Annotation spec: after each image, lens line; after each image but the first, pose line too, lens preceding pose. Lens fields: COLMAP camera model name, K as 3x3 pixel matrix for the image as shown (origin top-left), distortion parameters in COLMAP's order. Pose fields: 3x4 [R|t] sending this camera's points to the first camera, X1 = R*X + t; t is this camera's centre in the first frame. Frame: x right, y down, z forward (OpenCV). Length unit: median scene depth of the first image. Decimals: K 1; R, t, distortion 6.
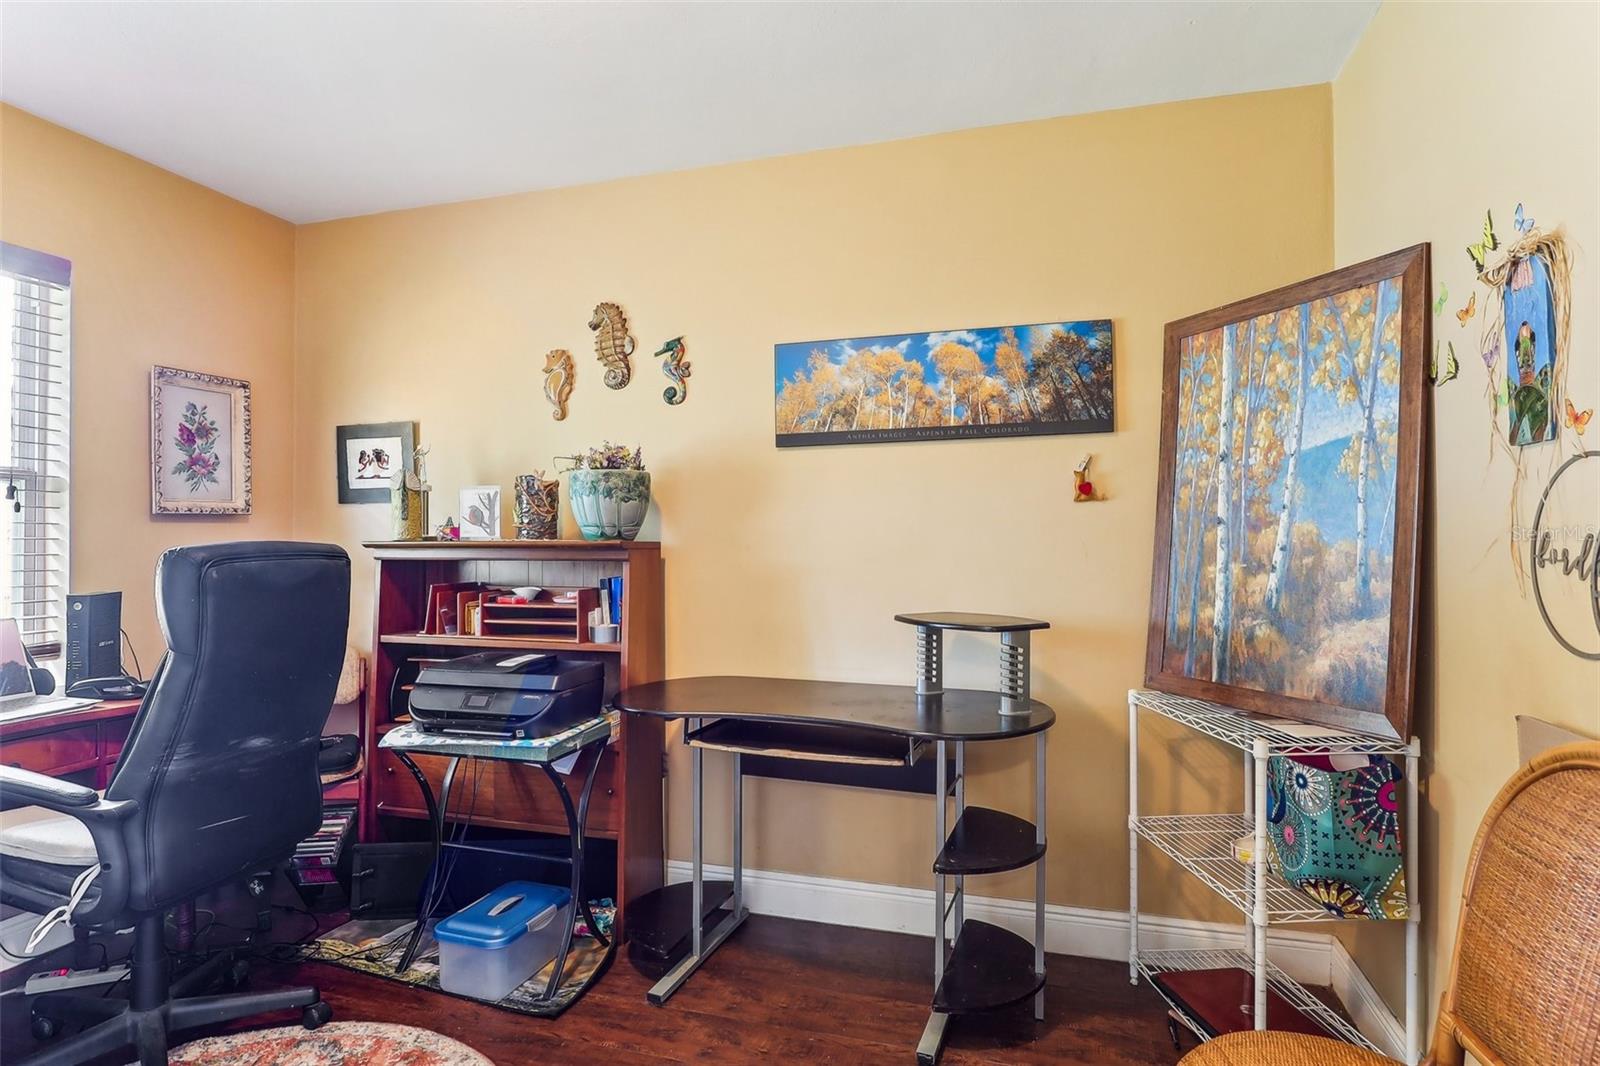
lens RADIAL K [[870.3, 0, 801.5], [0, 870.3, 534.2], [0, 0, 1]] dist [-0.001019, -0.000045]
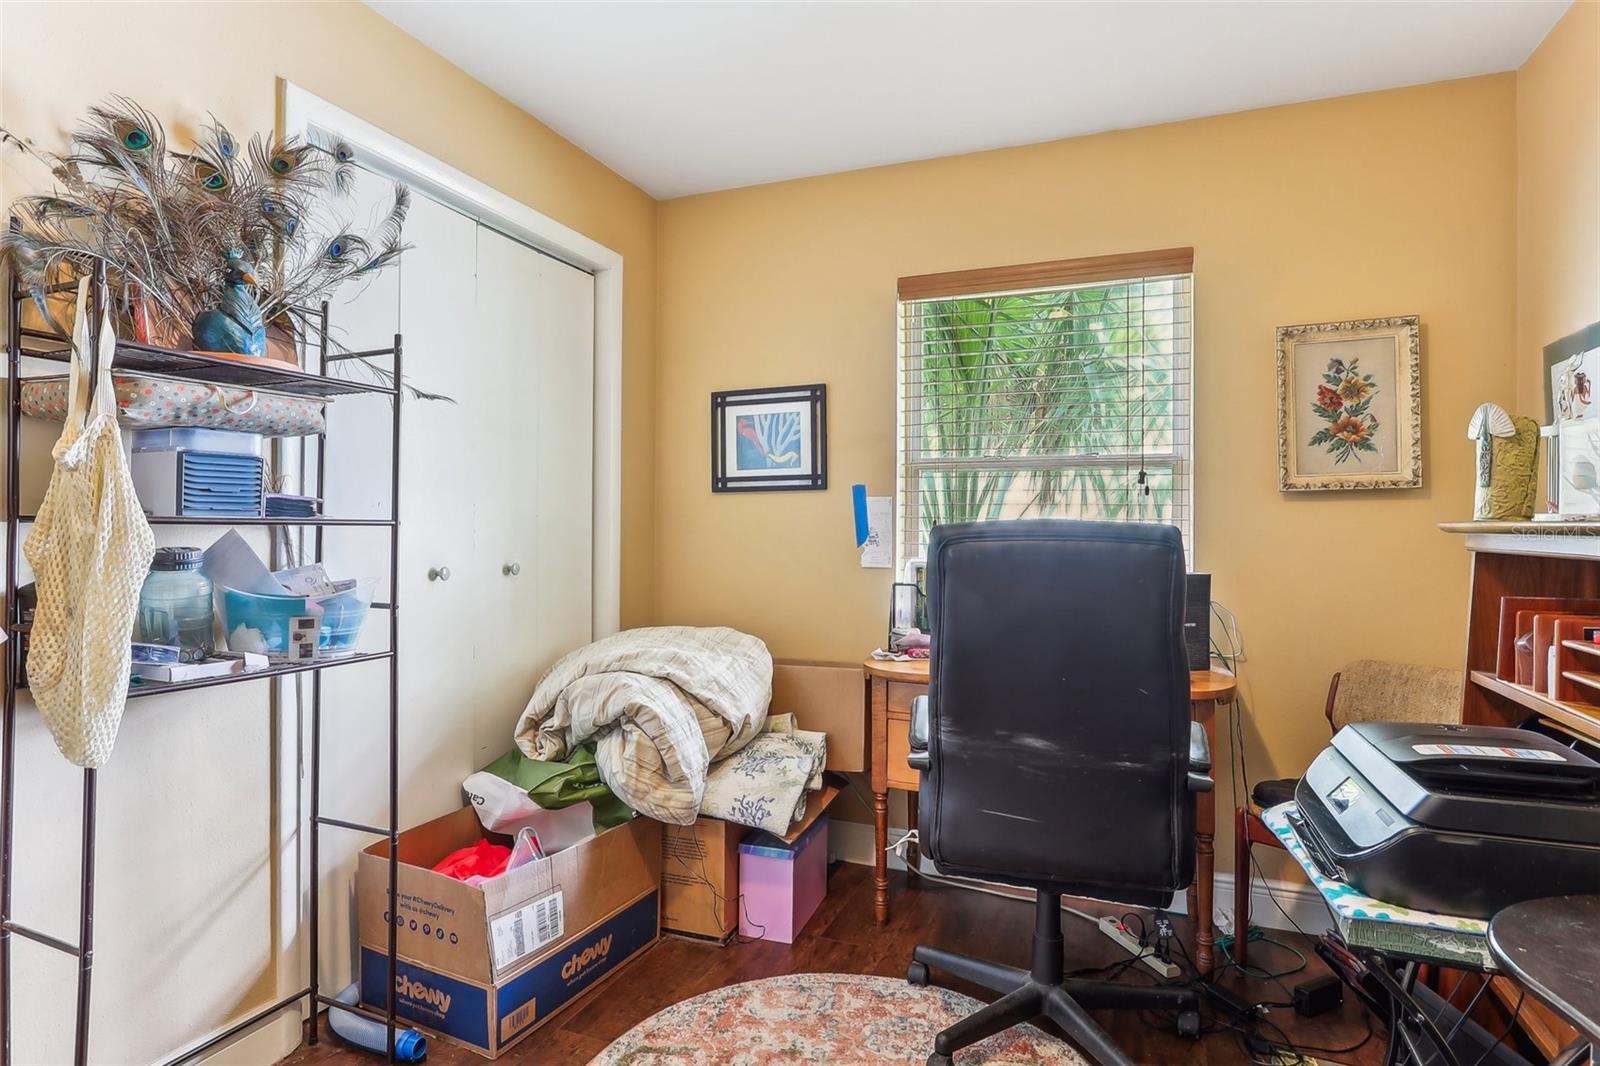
lens RADIAL K [[870.3, 0, 804.8], [0, 870.3, 527.5], [0, 0, 1]] dist [-0.001019, -0.000045]
pose [[-0.110413, 0.003487, -0.993880, 0.198128], [0.001317, 0.999993, 0.003362, 0.009352], [0.993885, -0.000938, -0.110417, 0.584332]]
